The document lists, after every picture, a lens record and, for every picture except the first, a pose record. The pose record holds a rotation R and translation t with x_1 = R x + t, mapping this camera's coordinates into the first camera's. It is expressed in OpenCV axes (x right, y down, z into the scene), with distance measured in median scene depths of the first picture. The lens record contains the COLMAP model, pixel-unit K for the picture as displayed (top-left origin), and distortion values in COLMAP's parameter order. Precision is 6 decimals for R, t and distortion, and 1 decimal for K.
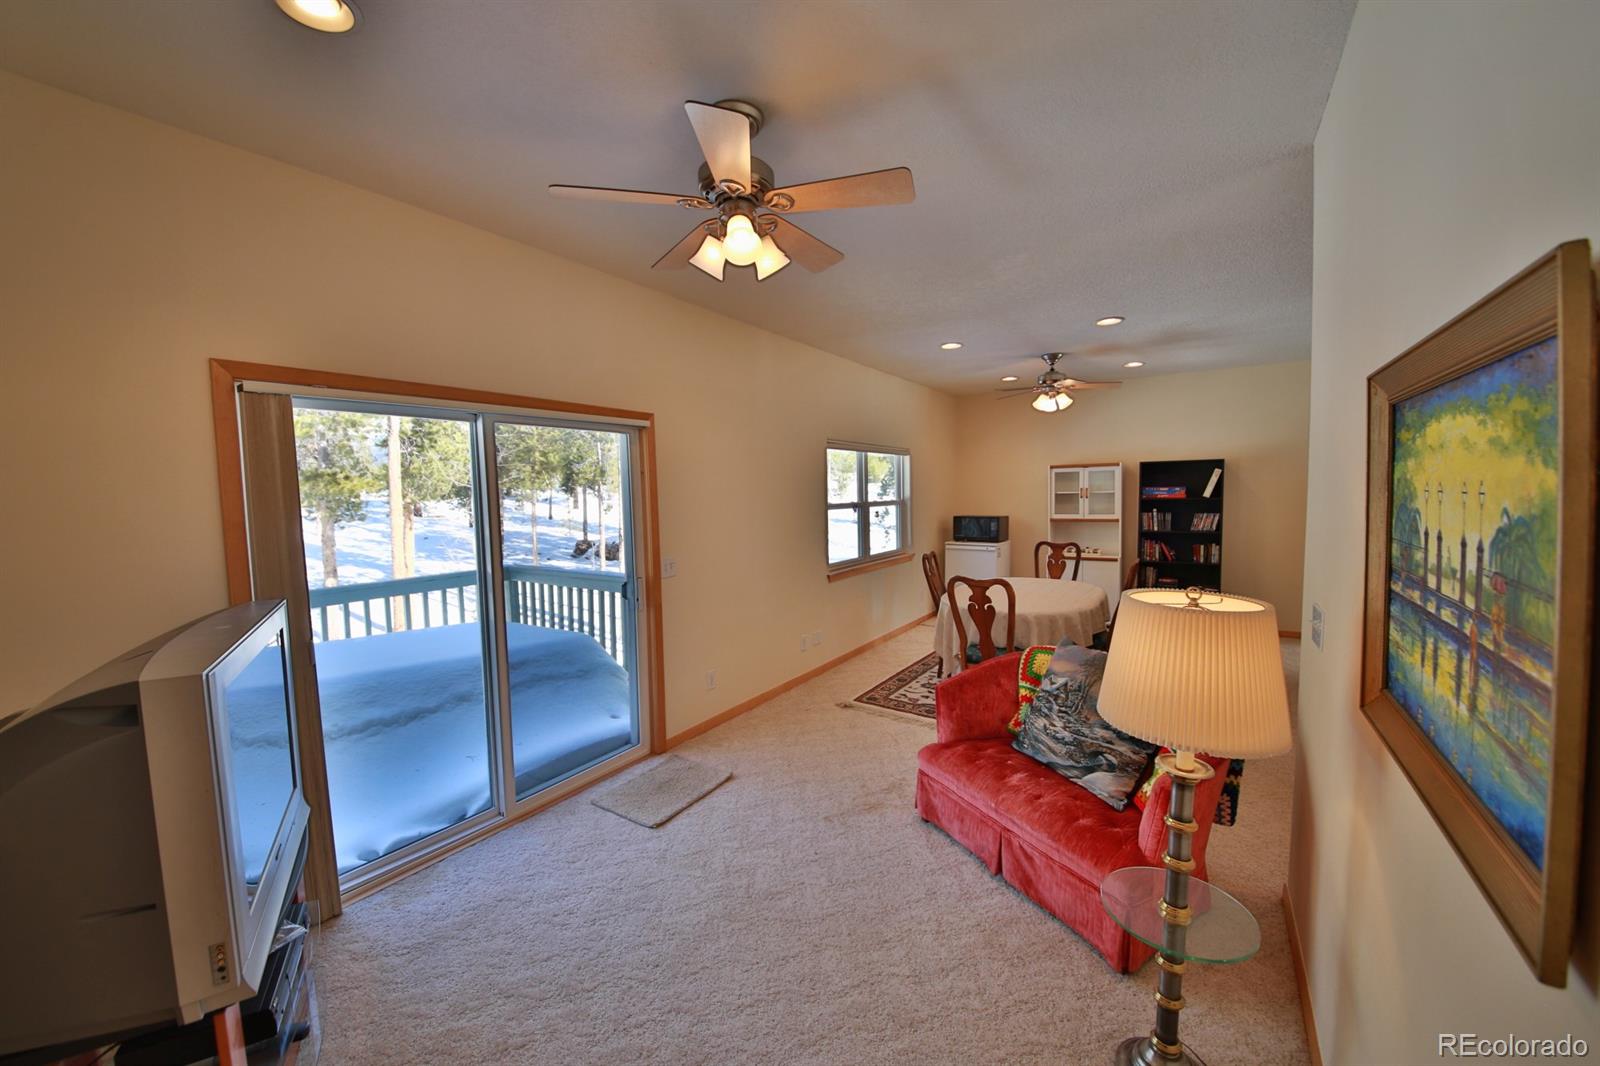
lens RADIAL K [[594.7, 0, 800.0], [0, 594.7, 533.0], [0, 0, 1]] dist [0.042006, -0.035552]
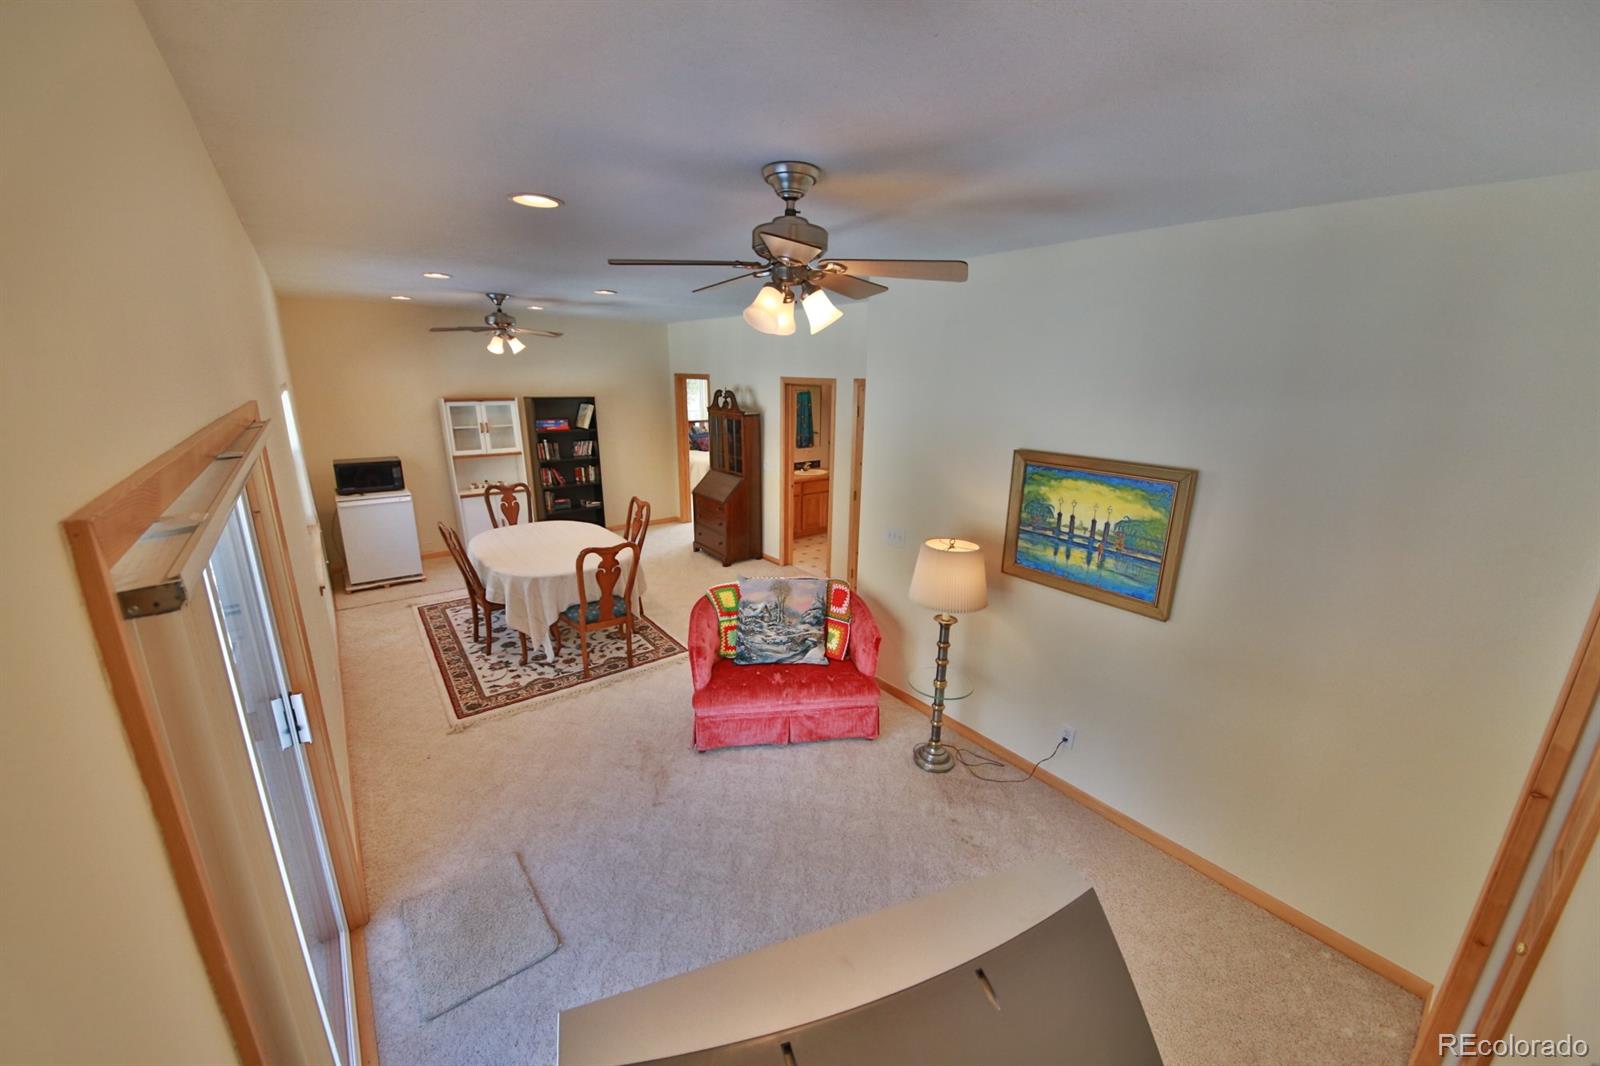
lens RADIAL K [[594.7, 0, 800.0], [0, 594.7, 533.0], [0, 0, 1]] dist [0.042006, -0.035552]
pose [[0.303367, -0.227456, 0.925328, -0.484660], [0.045981, 0.973455, 0.224211, -0.141940], [-0.951764, -0.025470, 0.305773, 0.284176]]
